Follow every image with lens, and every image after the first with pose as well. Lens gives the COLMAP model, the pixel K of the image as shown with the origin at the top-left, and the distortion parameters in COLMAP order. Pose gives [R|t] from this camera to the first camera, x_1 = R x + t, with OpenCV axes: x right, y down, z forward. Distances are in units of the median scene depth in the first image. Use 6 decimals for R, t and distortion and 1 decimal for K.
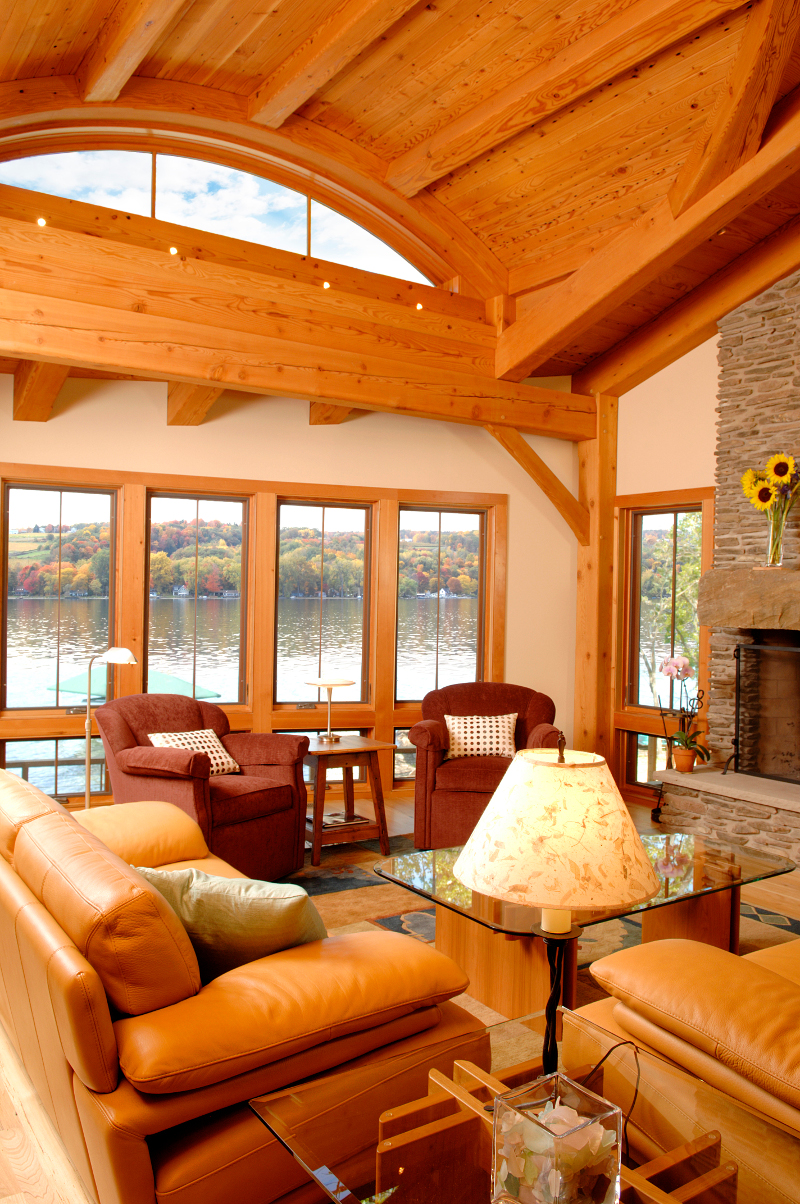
lens RADIAL K [[939.3, 0, 400.2], [0, 939.3, 600.3], [0, 0, 1]] dist [-0.005501, -0.000904]
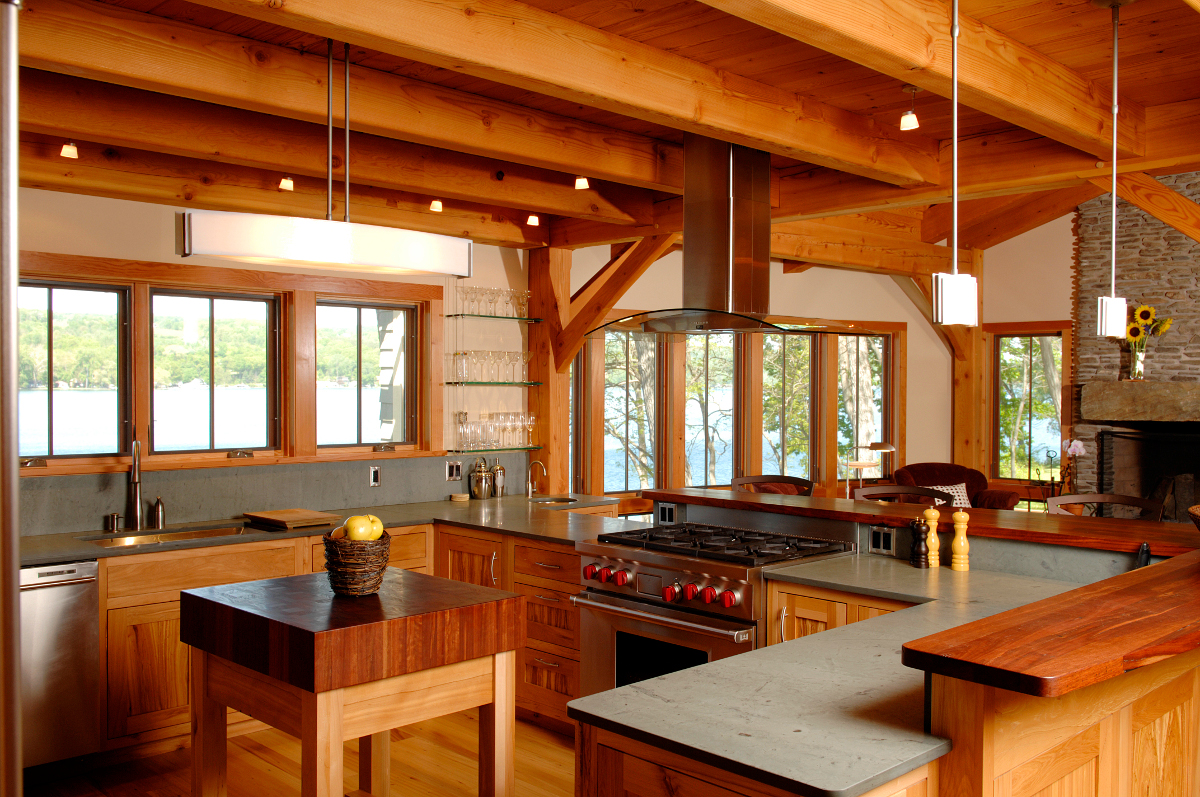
lens RADIAL K [[1092.0, 0, 599.8], [0, 1092.0, 398.8], [0, 0, 1]] dist [0.004733, 0.000000]
pose [[0.983510, -0.018884, 0.179865, -0.708071], [0.017280, 0.999796, 0.010482, -0.034670], [-0.180026, -0.007201, 0.983635, -0.525869]]
